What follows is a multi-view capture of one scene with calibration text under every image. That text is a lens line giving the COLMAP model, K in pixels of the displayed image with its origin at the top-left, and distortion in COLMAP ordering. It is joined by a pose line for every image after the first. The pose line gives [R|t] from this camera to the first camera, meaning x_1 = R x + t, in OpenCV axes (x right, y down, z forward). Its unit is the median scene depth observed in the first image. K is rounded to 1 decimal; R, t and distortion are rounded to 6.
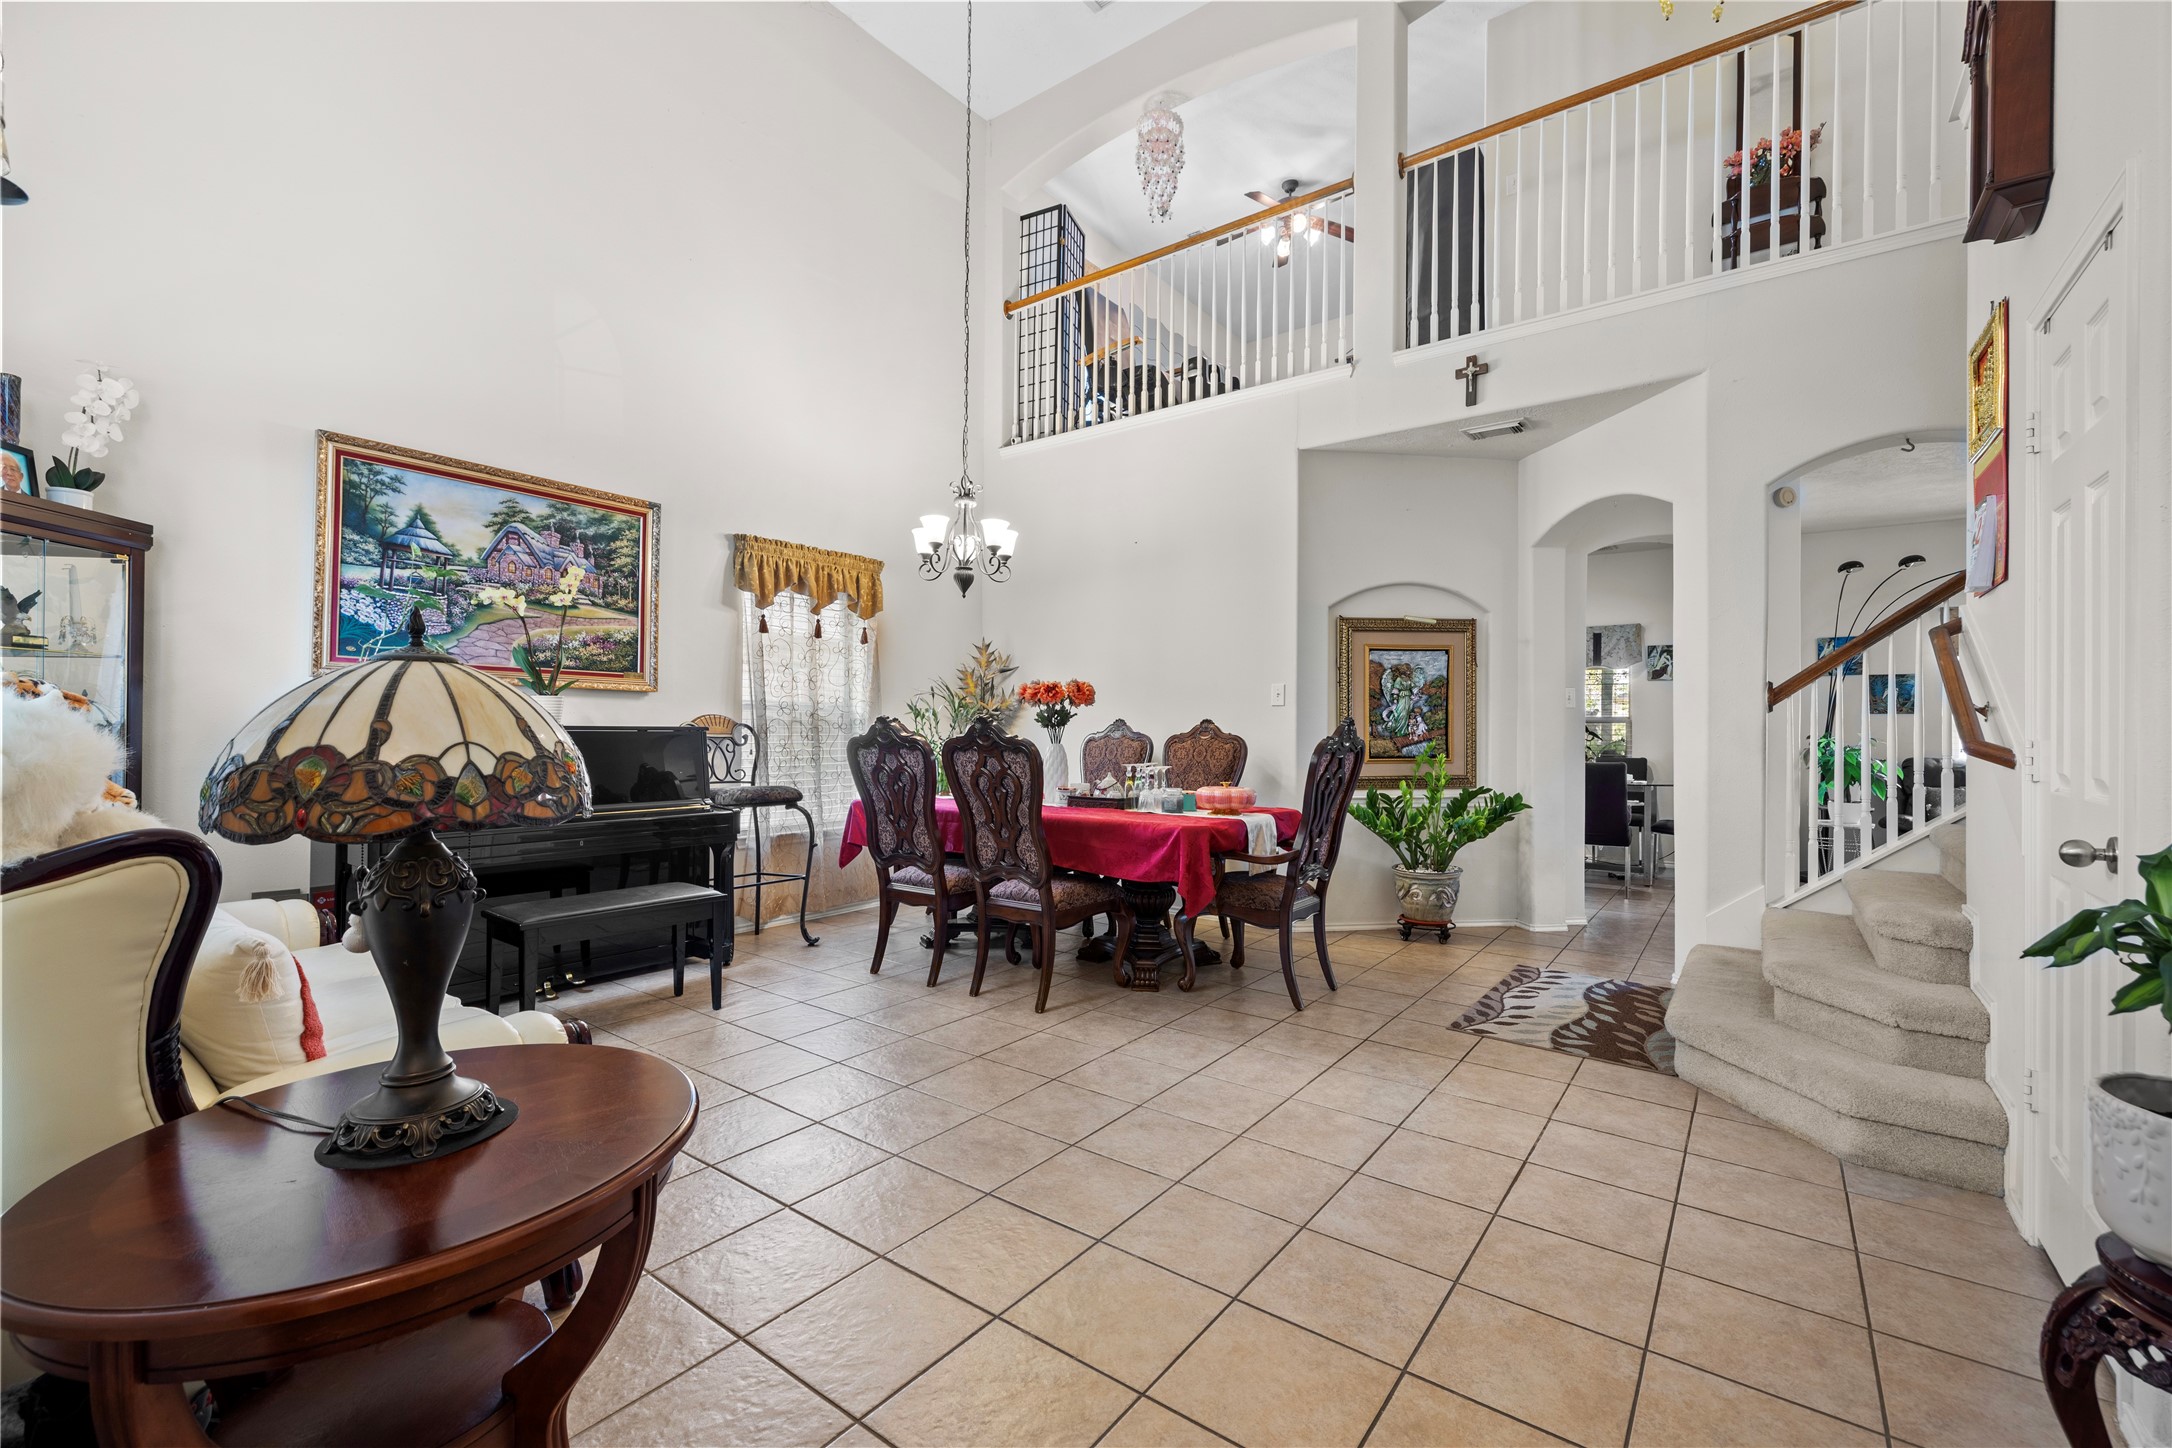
lens RADIAL K [[910.0, 0, 1082.7], [0, 910.0, 725.7], [0, 0, 1]] dist [-0.001818, 0.000306]
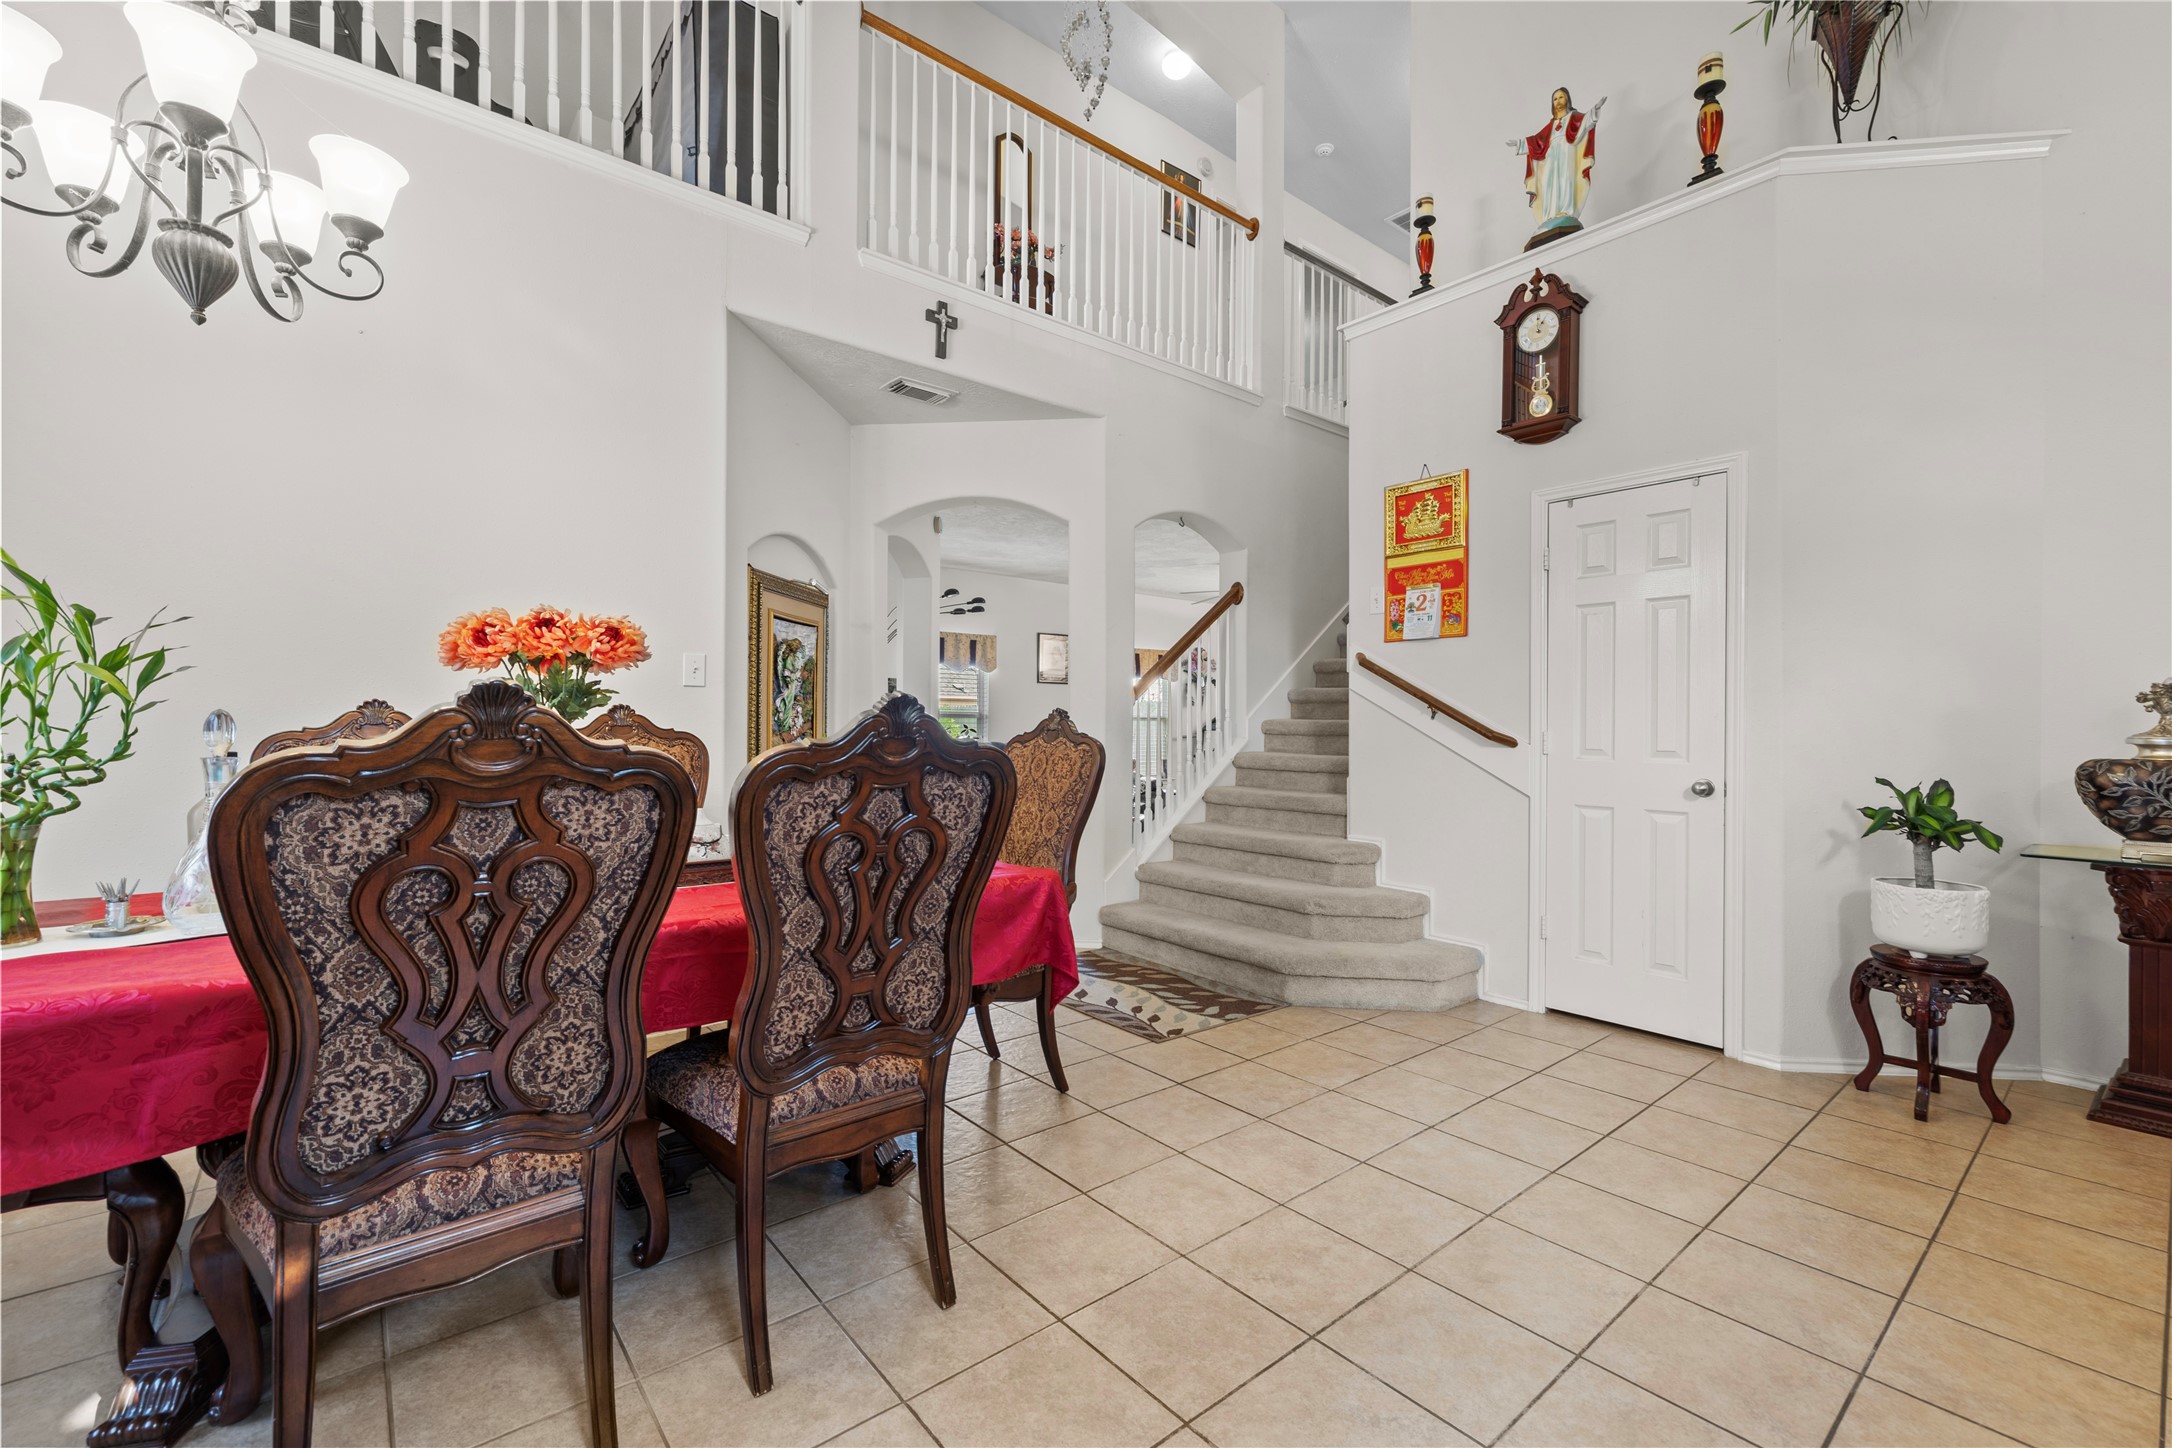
lens RADIAL K [[910.0, 0, 1086.5], [0, 910.0, 722.4], [0, 0, 1]] dist [-0.001818, 0.000306]
pose [[0.244397, -0.003445, 0.969669, -0.480535], [-0.003553, 0.999984, 0.004448, -0.000487], [-0.969669, -0.004532, 0.244381, 0.773340]]
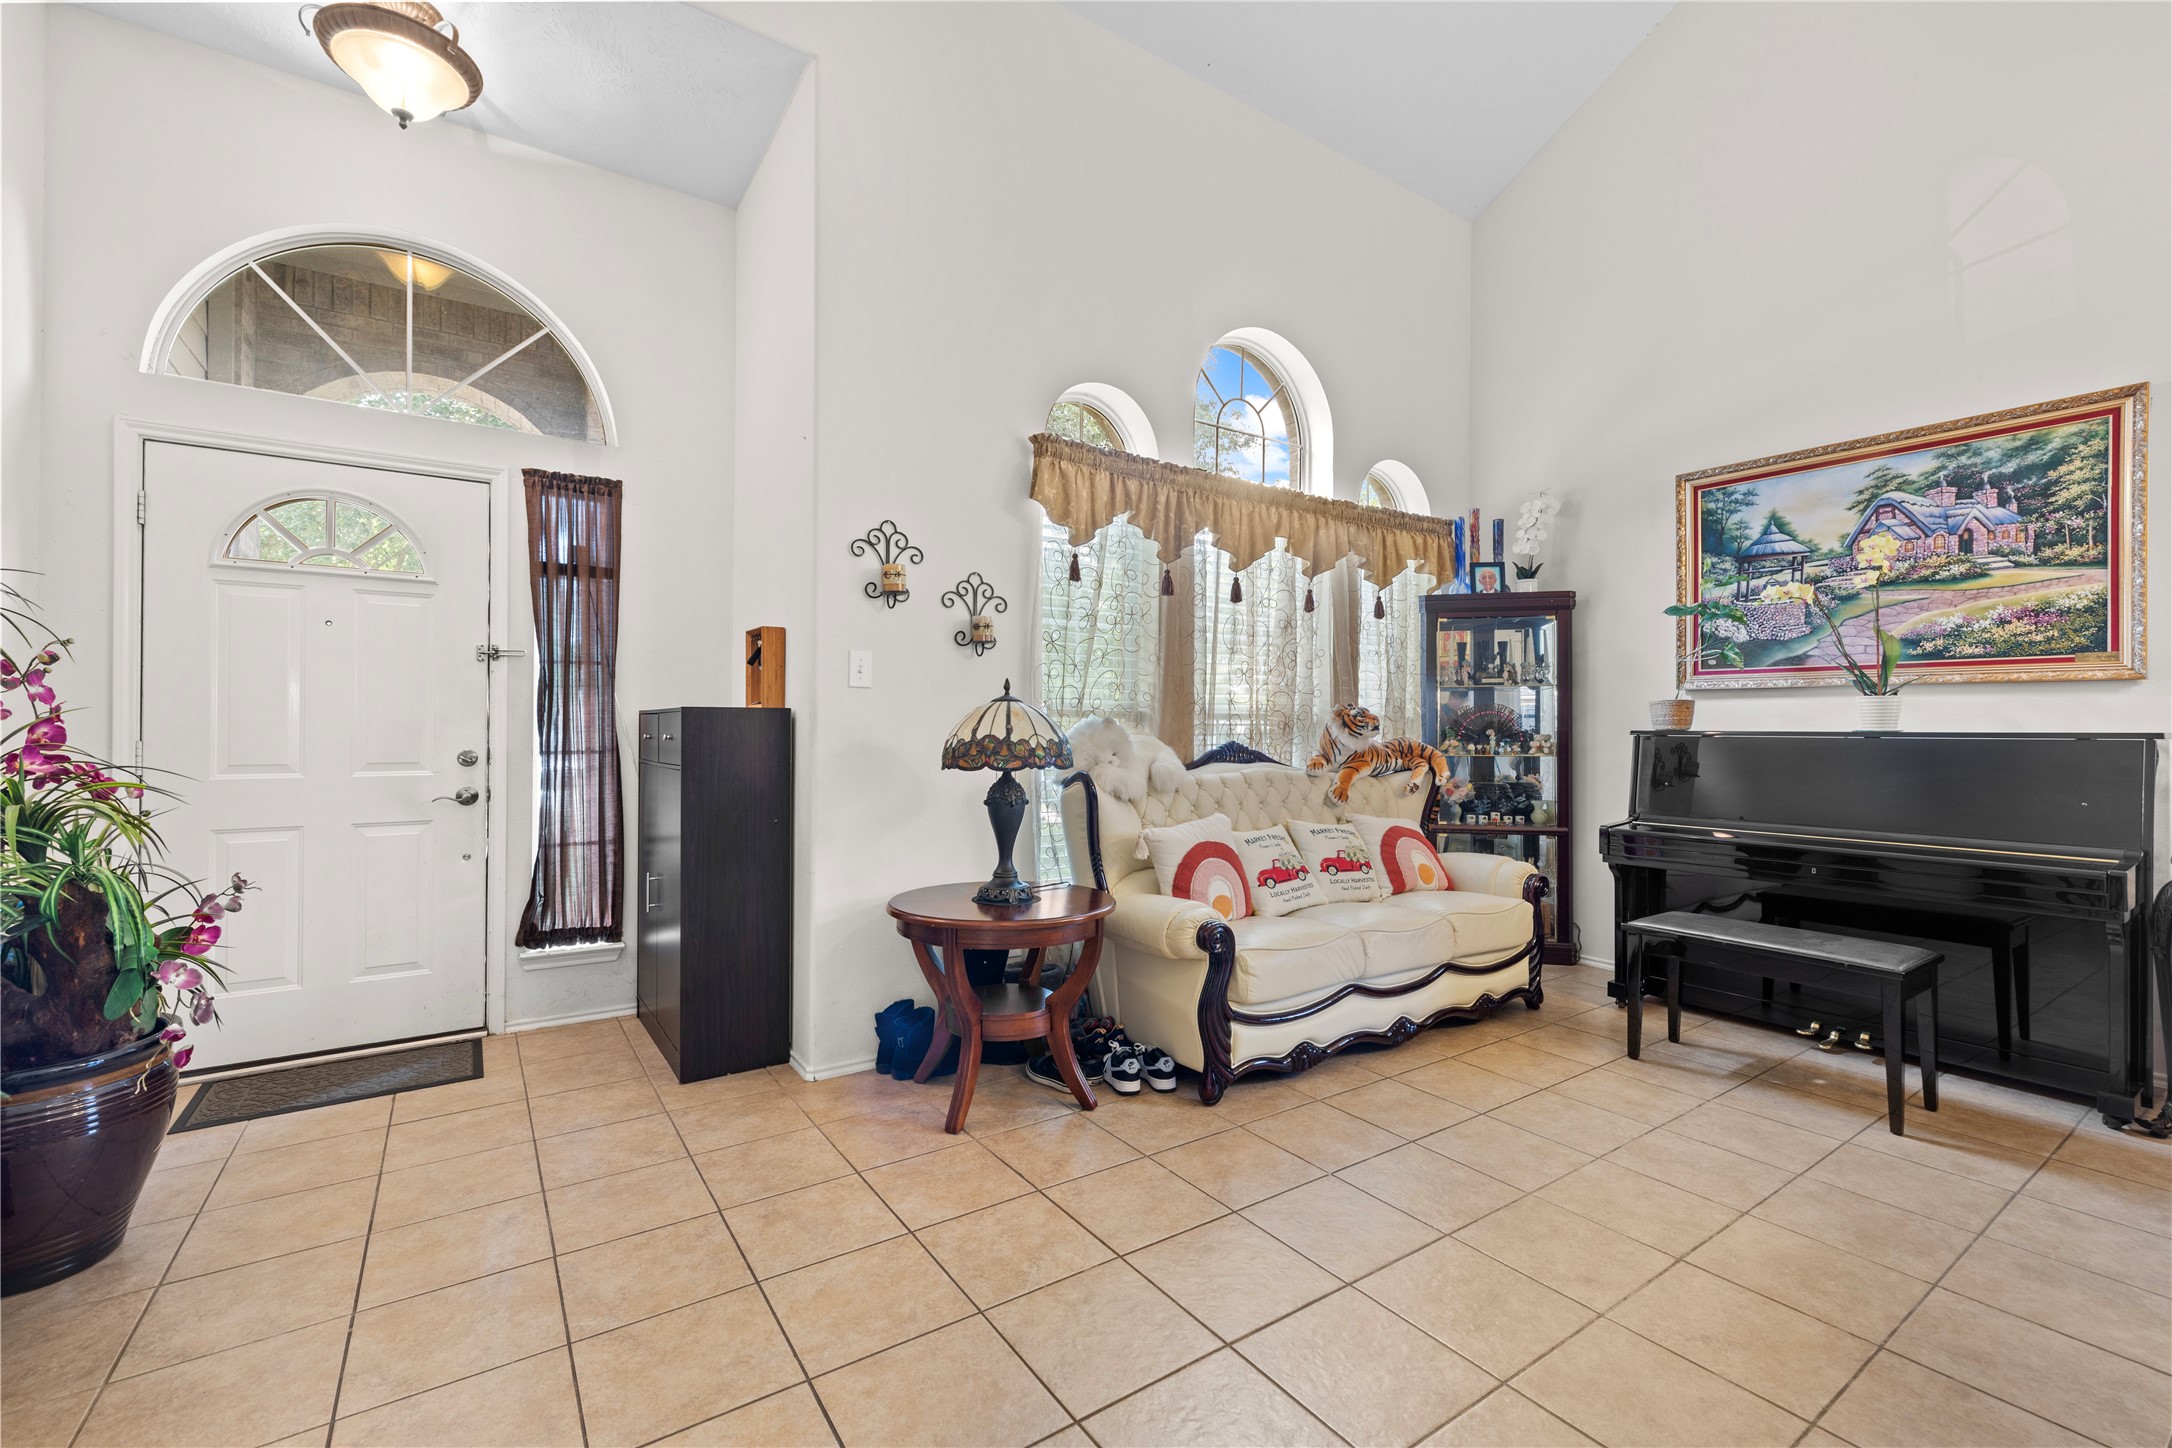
lens RADIAL K [[910.0, 0, 1080.8], [0, 910.0, 729.1], [0, 0, 1]] dist [-0.001818, 0.000306]
pose [[-0.332739, -0.010288, -0.942963, 0.455199], [-0.004588, 0.999946, -0.009291, 0.008766], [0.943008, 0.001235, -0.332768, 0.616606]]
